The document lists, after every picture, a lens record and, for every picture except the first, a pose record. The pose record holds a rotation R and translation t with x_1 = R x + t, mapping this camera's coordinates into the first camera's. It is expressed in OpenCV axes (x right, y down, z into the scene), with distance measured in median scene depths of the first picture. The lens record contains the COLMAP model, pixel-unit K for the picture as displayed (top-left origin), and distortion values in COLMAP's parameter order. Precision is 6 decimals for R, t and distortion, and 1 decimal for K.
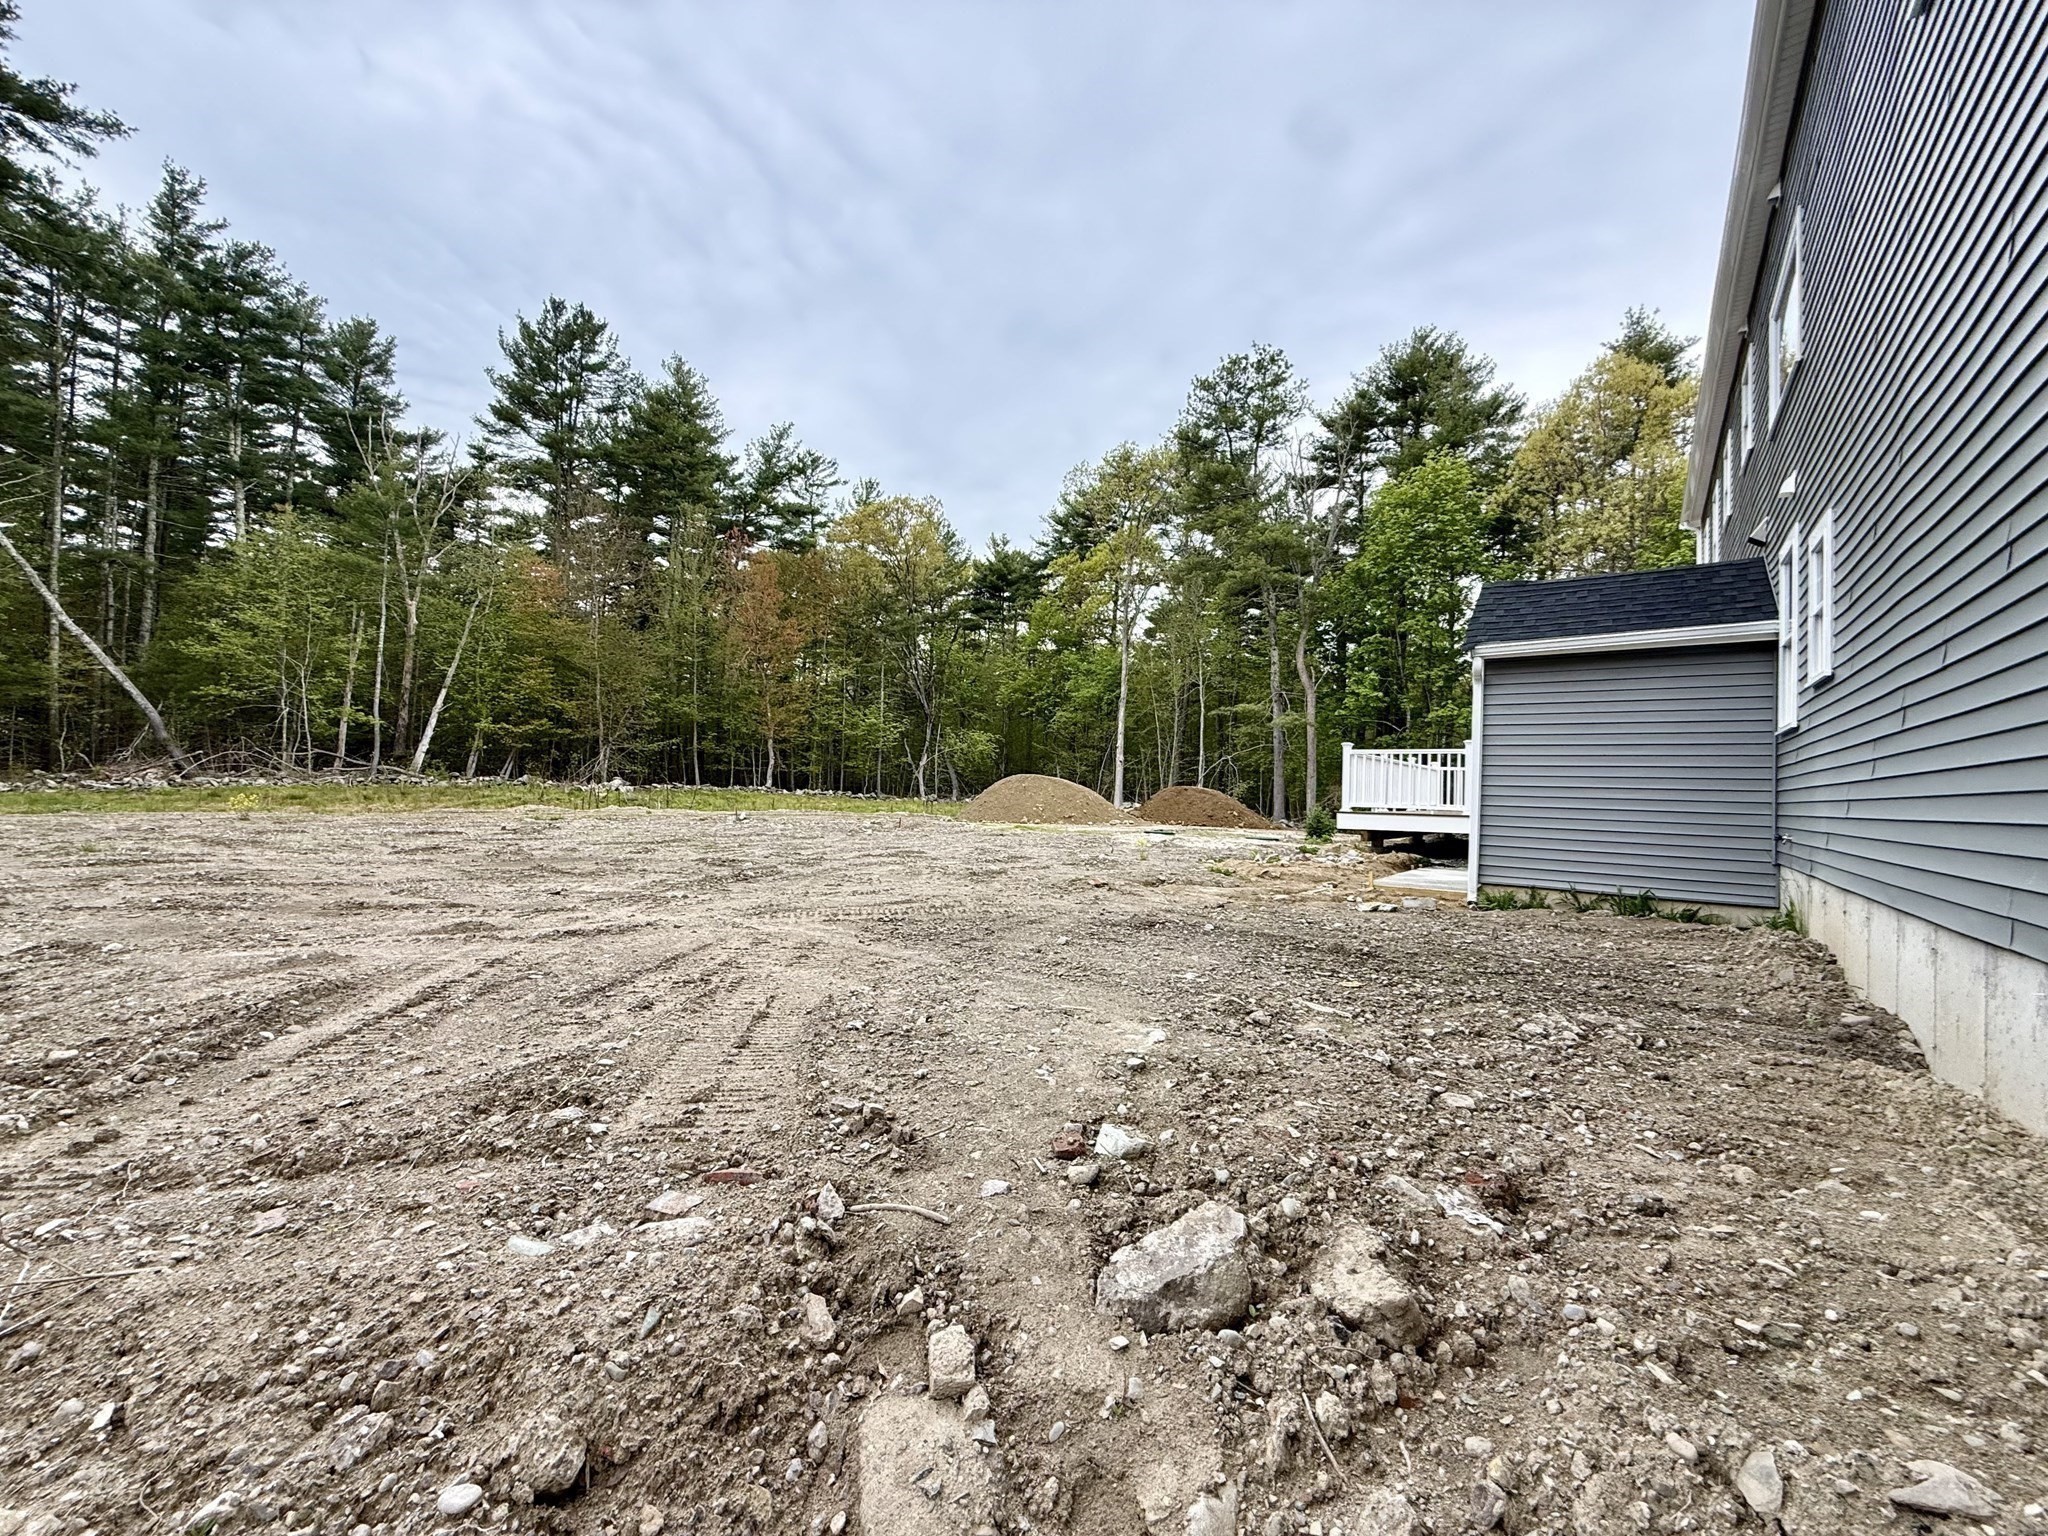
lens RADIAL K [[816.3, 0, 1015.4], [0, 816.3, 769.5], [0, 0, 1]] dist [0.000319, 0.000393]
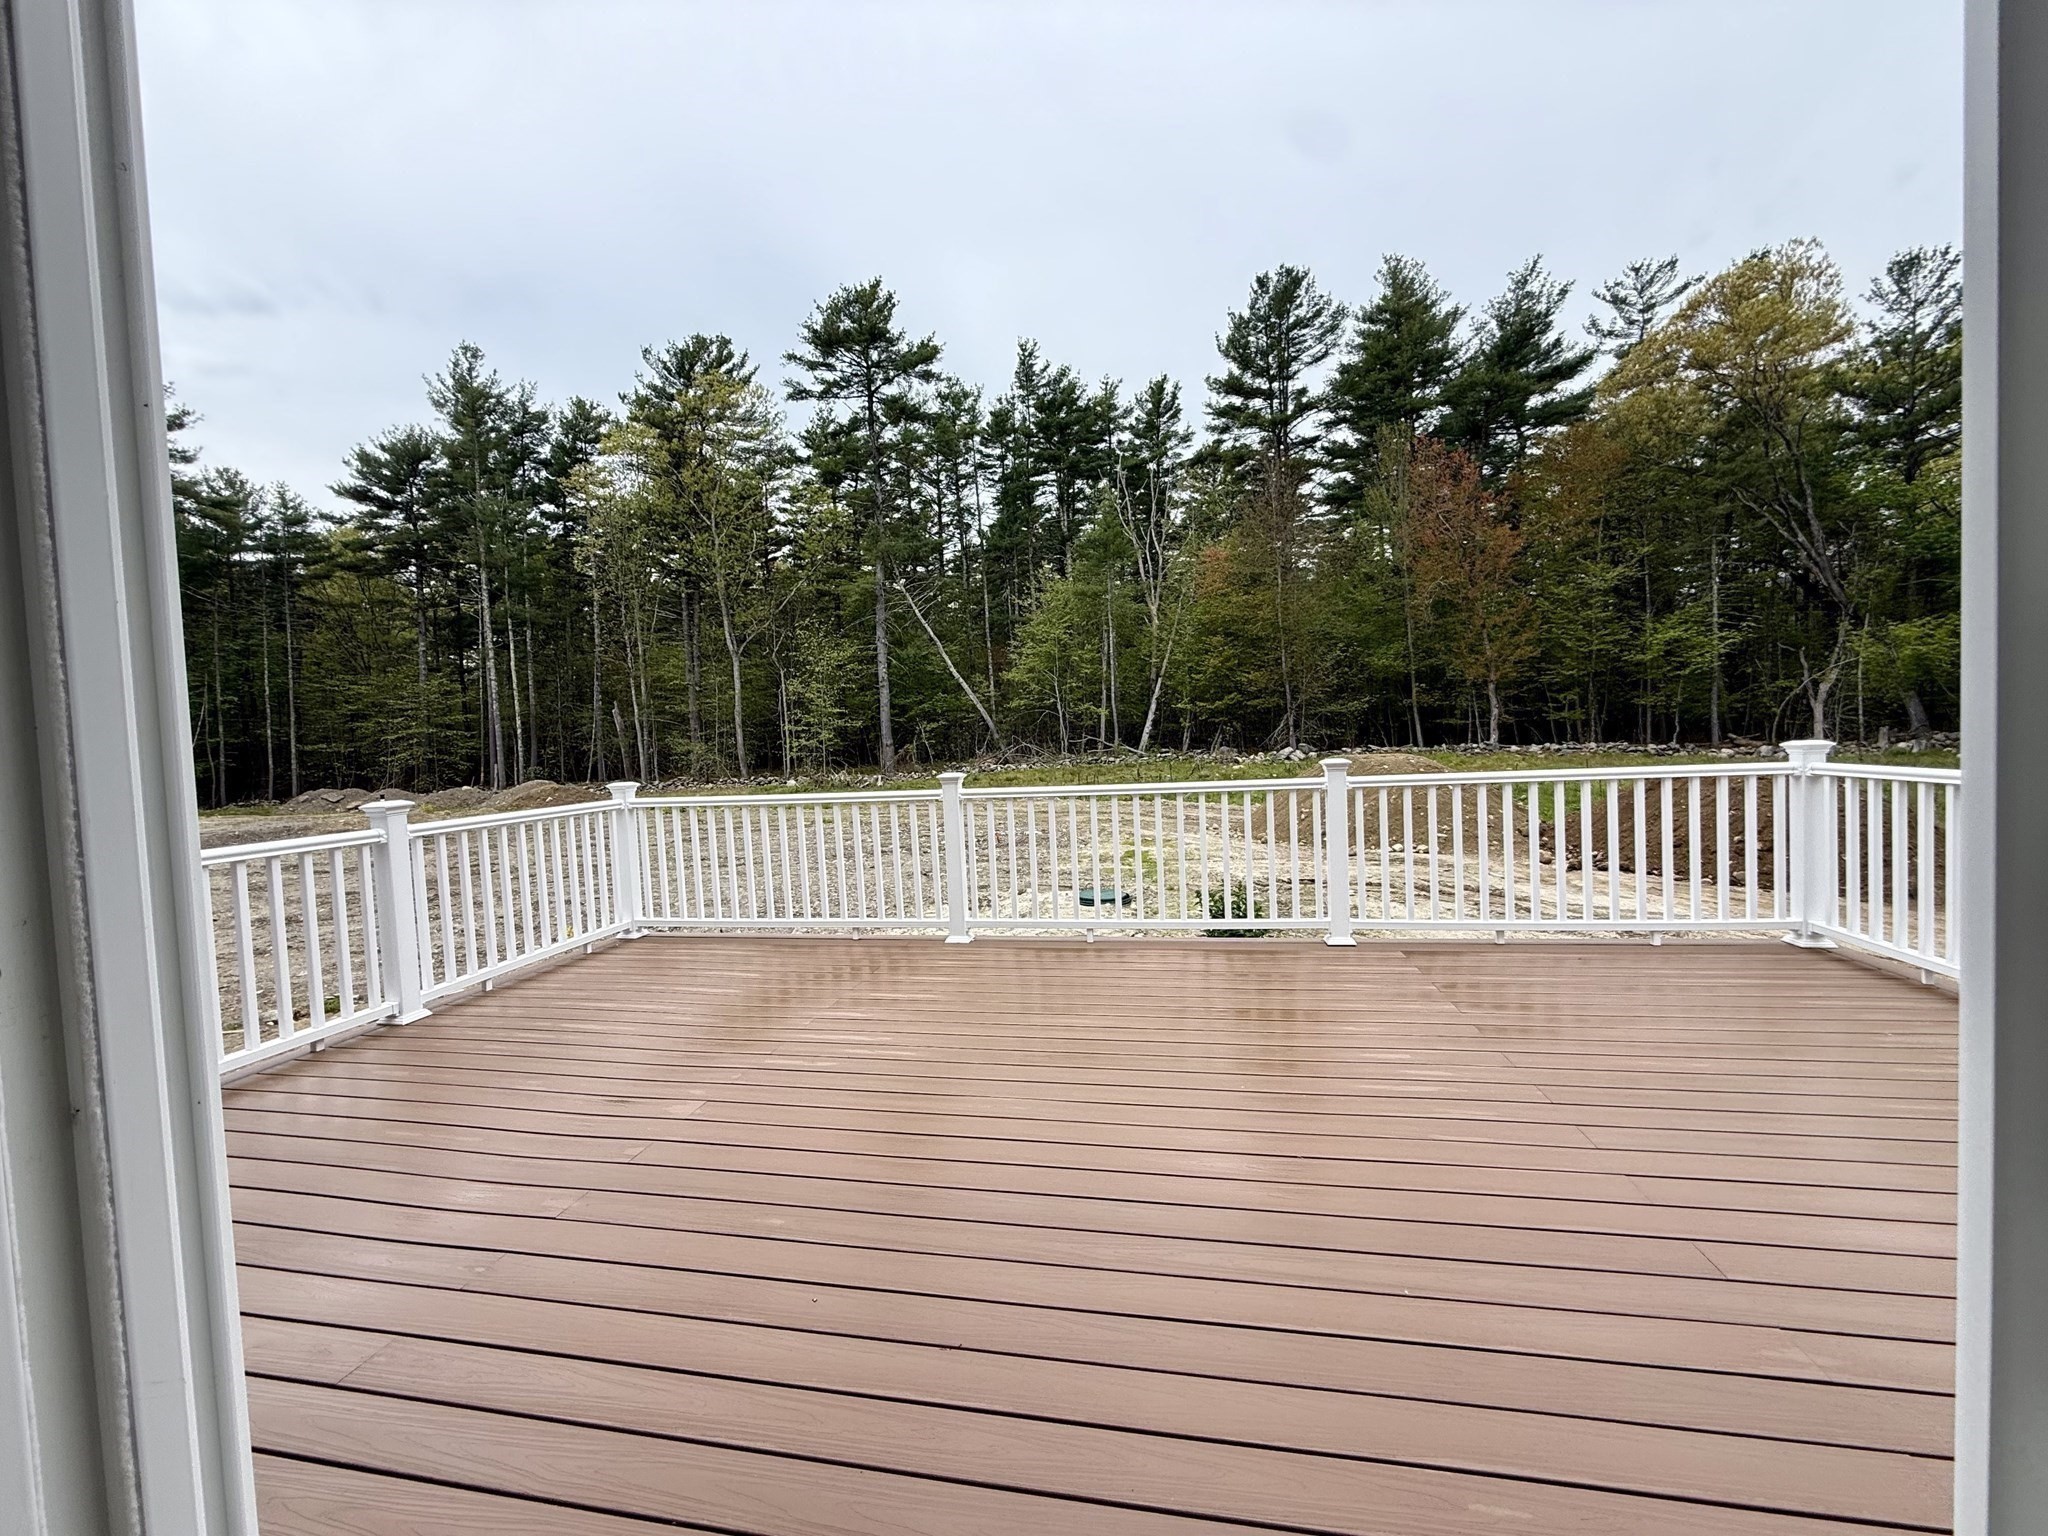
lens RADIAL K [[816.3, 0, 1015.4], [0, 816.3, 769.5], [0, 0, 1]] dist [0.000319, 0.000393]
pose [[0.449587, -0.026166, -0.892853, 0.194081], [0.076785, 0.997003, 0.009446, 0.003941], [0.889930, -0.072805, 0.450249, 0.231122]]
